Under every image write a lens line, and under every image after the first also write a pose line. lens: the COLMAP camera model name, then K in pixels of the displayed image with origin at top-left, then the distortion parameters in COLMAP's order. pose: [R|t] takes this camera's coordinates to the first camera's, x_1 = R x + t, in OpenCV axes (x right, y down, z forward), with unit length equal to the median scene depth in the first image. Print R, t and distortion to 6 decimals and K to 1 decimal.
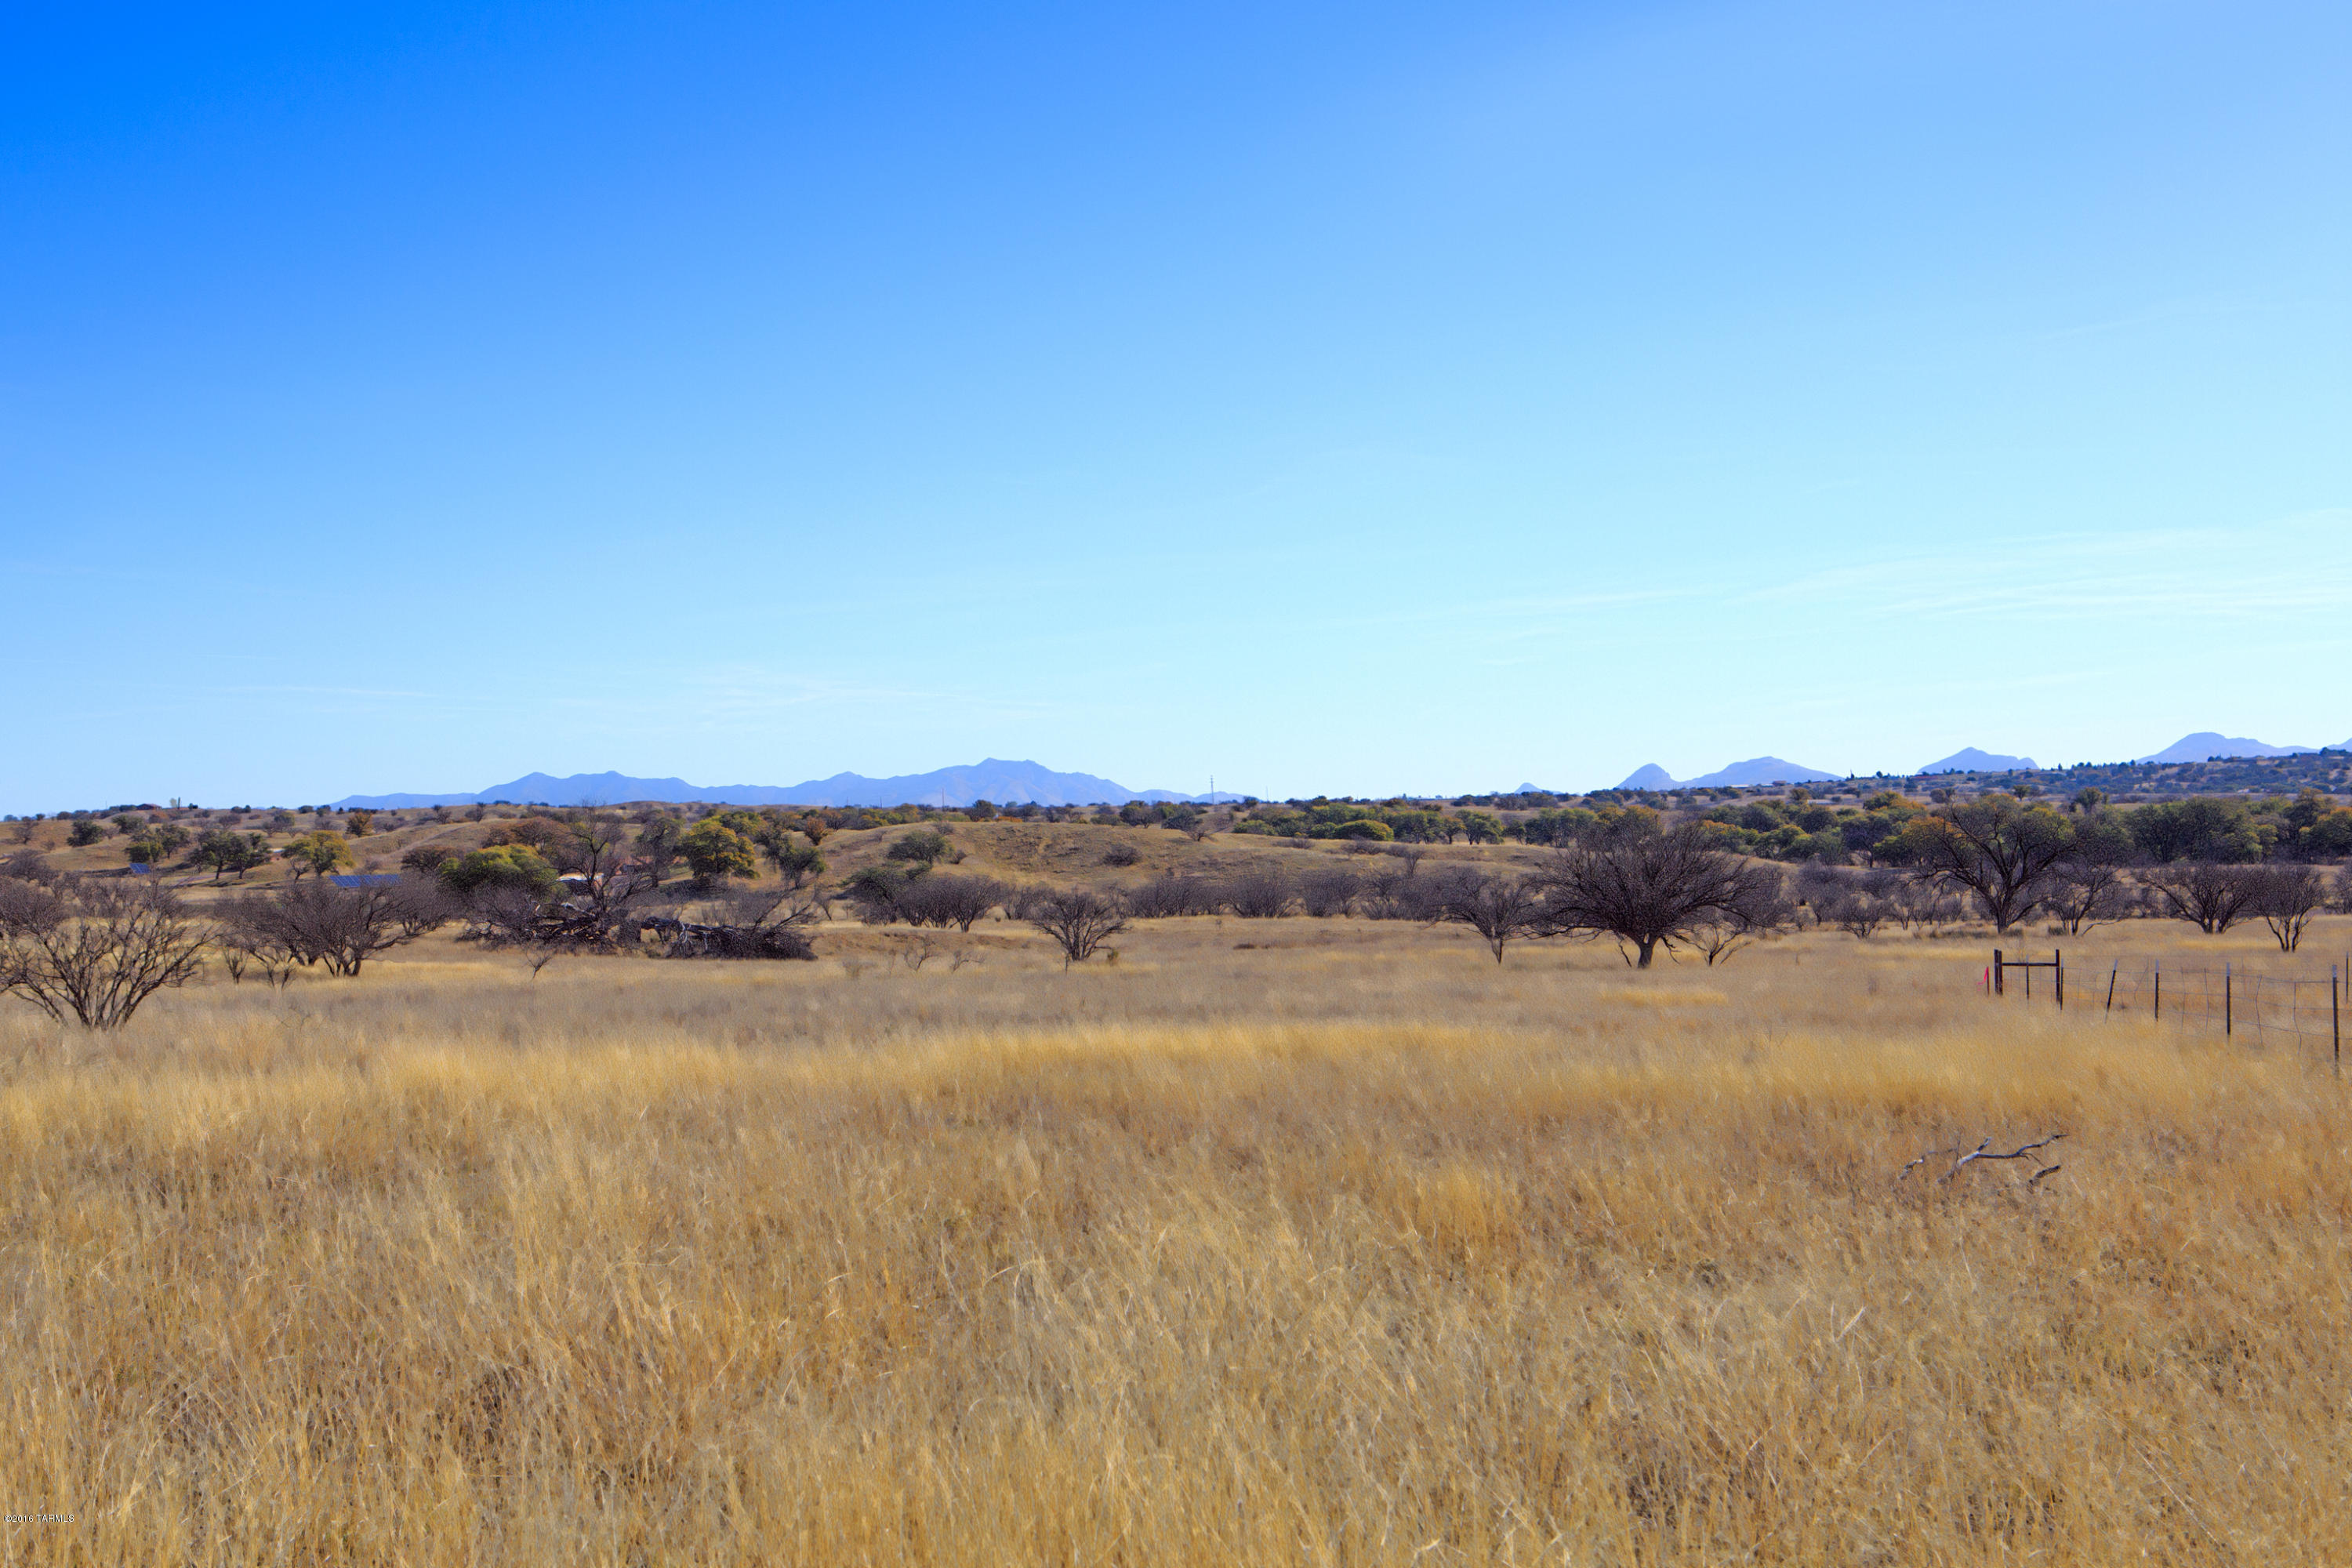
lens RADIAL K [[3416.1, 0, 1165.7], [0, 3416.1, 804.8], [0, 0, 1]] dist [0.019771, 0.000000]
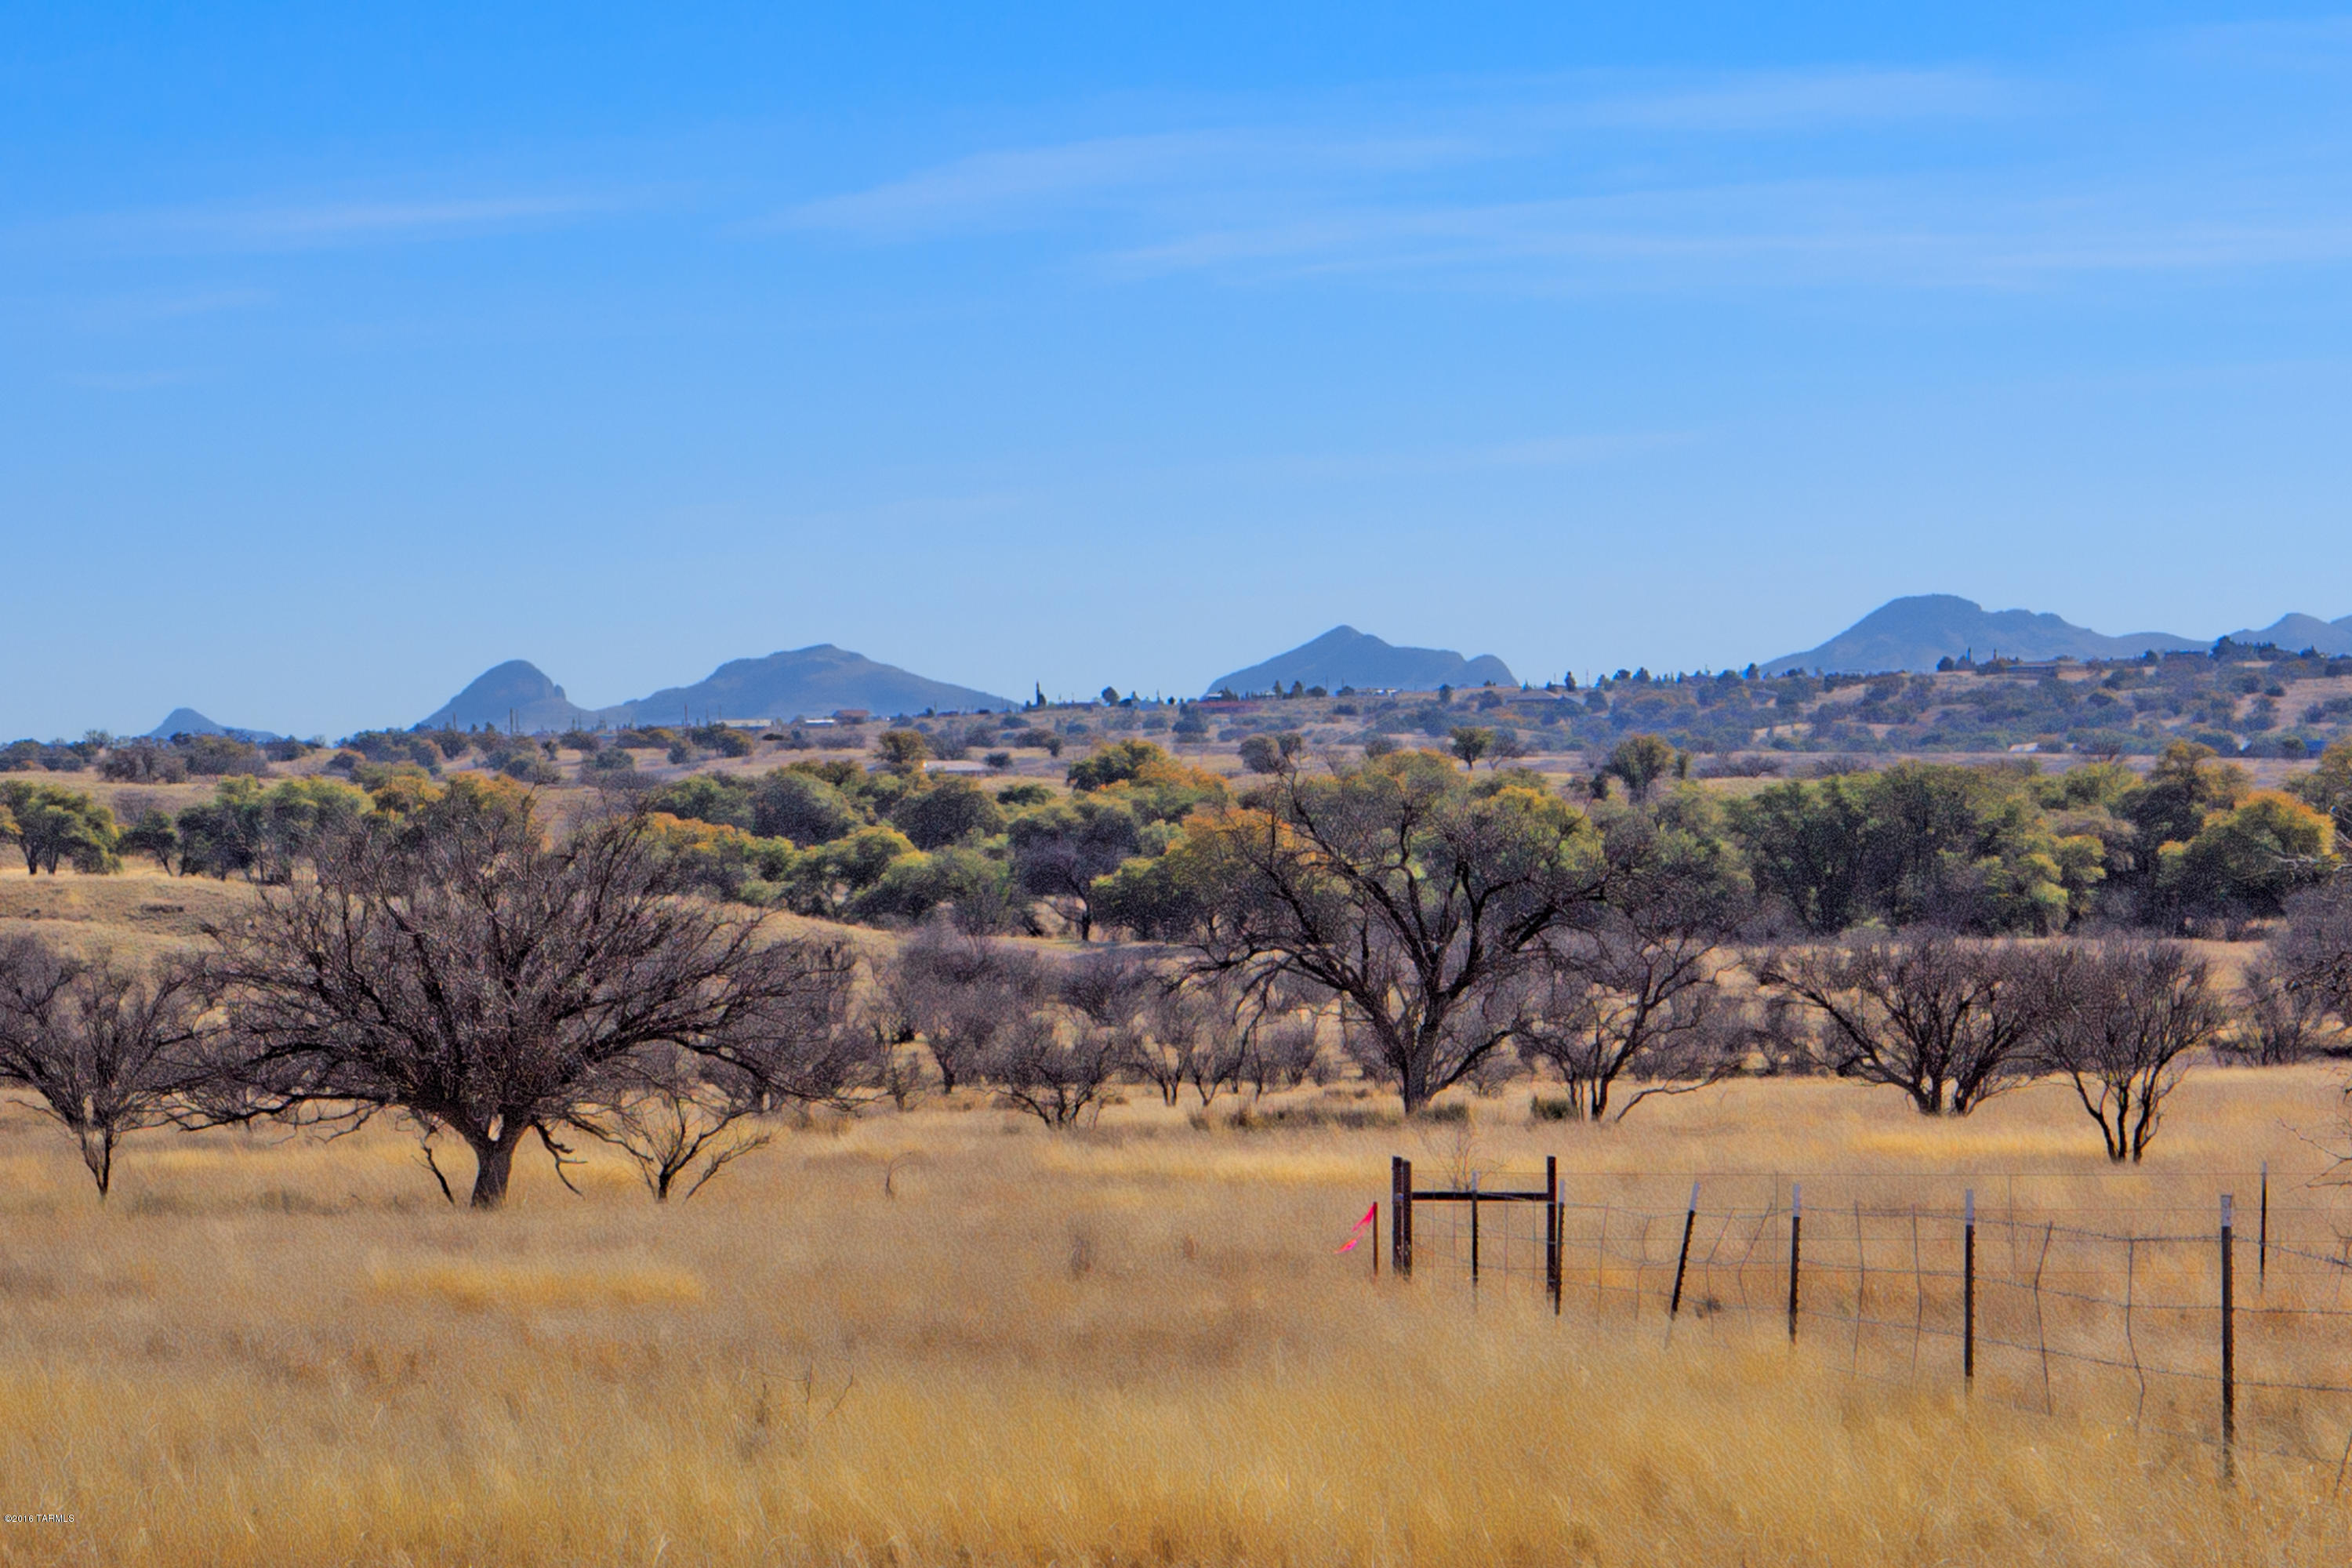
lens RADIAL K [[4080.3, 0, 1161.1], [0, 4080.3, 779.7], [0, 0, 1]] dist [-0.031059, 0.000000]
pose [[0.962745, 0.034080, 0.268255, 0.095138], [-0.012859, 0.996674, -0.080471, 0.038286], [-0.270105, 0.074023, 0.959981, 0.579672]]
